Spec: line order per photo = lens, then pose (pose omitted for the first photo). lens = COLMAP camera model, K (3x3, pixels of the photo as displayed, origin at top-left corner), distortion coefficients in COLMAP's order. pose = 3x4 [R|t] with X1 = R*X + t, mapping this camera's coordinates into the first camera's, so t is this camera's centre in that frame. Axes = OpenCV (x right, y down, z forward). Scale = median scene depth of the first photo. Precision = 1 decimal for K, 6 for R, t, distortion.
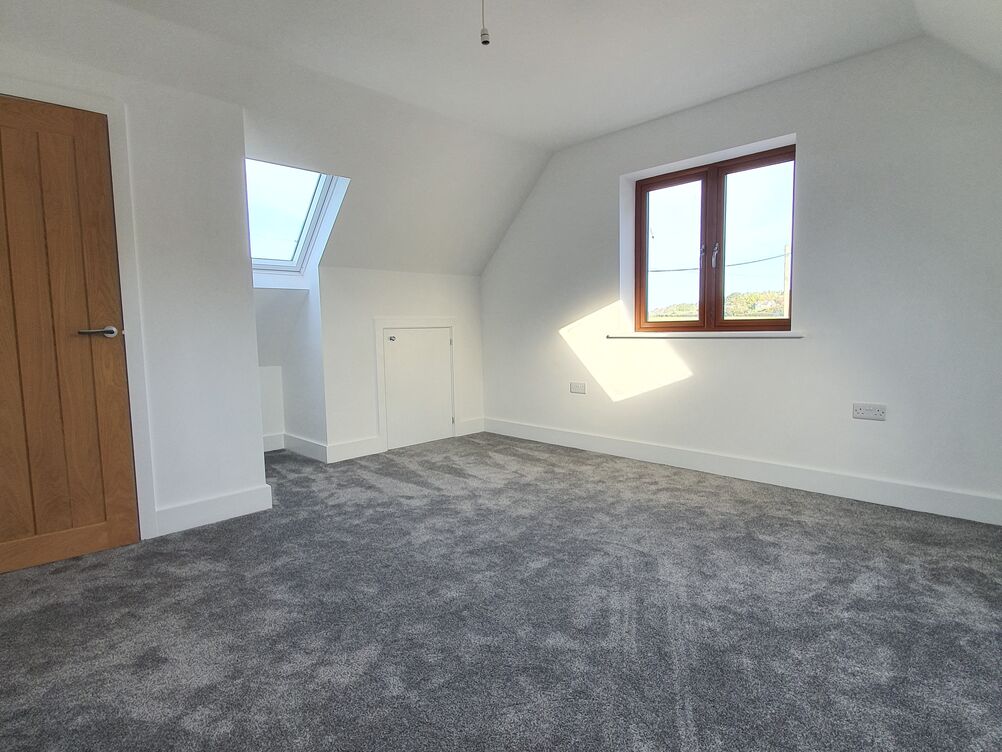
lens RADIAL K [[527.9, 0, 495.6], [0, 527.9, 374.9], [0, 0, 1]] dist [-0.006194, 0.000124]
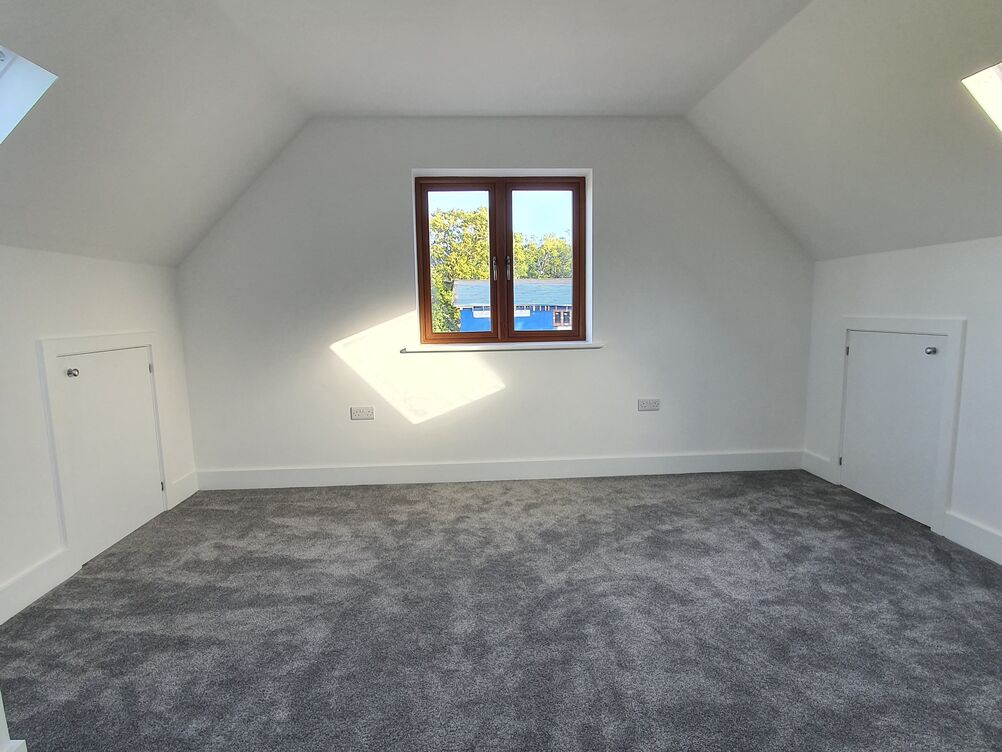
lens RADIAL K [[527.9, 0, 499.5], [0, 527.9, 377.2], [0, 0, 1]] dist [-0.006194, 0.000124]
pose [[0.663152, -0.089189, 0.743152, -0.369549], [0.073625, 0.995833, 0.053815, -0.071508], [-0.744855, 0.019028, 0.666955, 0.327258]]
